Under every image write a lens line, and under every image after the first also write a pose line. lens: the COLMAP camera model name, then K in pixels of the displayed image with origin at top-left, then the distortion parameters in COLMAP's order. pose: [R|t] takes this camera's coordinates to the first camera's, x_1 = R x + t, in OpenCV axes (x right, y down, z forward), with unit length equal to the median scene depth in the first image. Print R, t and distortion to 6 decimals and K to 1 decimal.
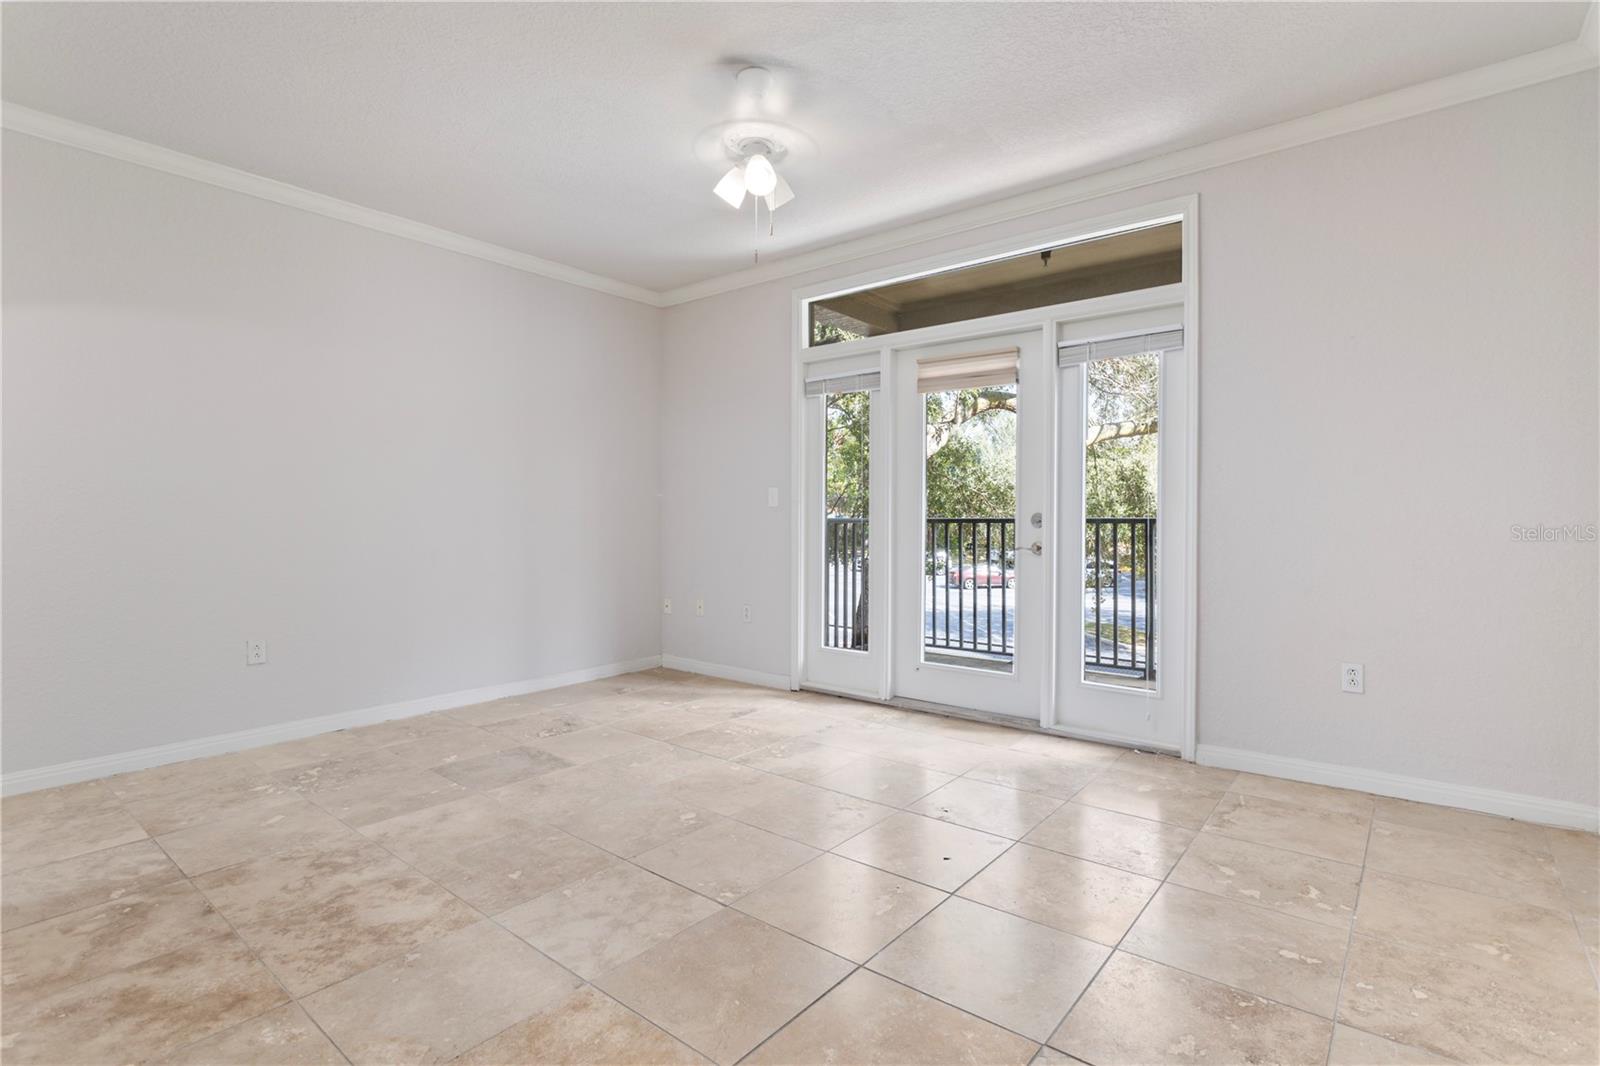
lens RADIAL K [[770.0, 0, 805.8], [0, 770.0, 527.2], [0, 0, 1]] dist [-0.003246, 0.002710]
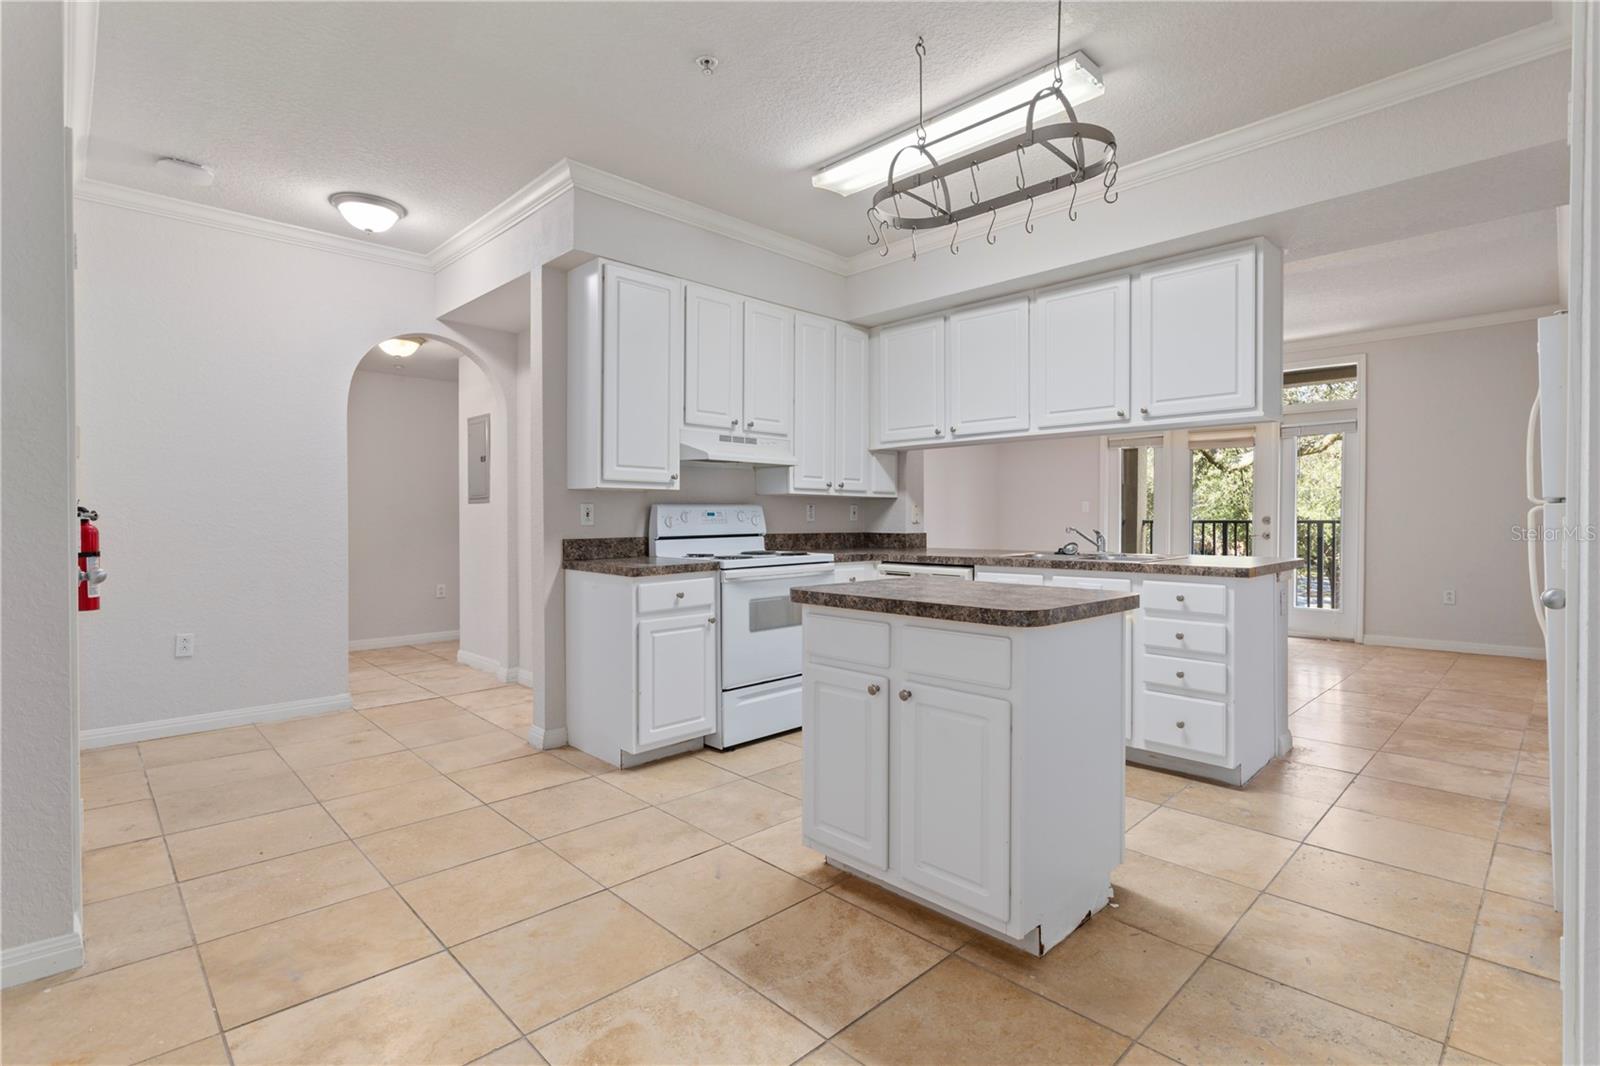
lens RADIAL K [[770.0, 0, 805.1], [0, 770.0, 528.6], [0, 0, 1]] dist [-0.003246, 0.002710]
pose [[0.994555, 0.000122, -0.104210, -0.697988], [-0.000502, 0.999993, -0.003613, 0.020927], [0.104209, 0.003646, 0.994549, -1.089557]]
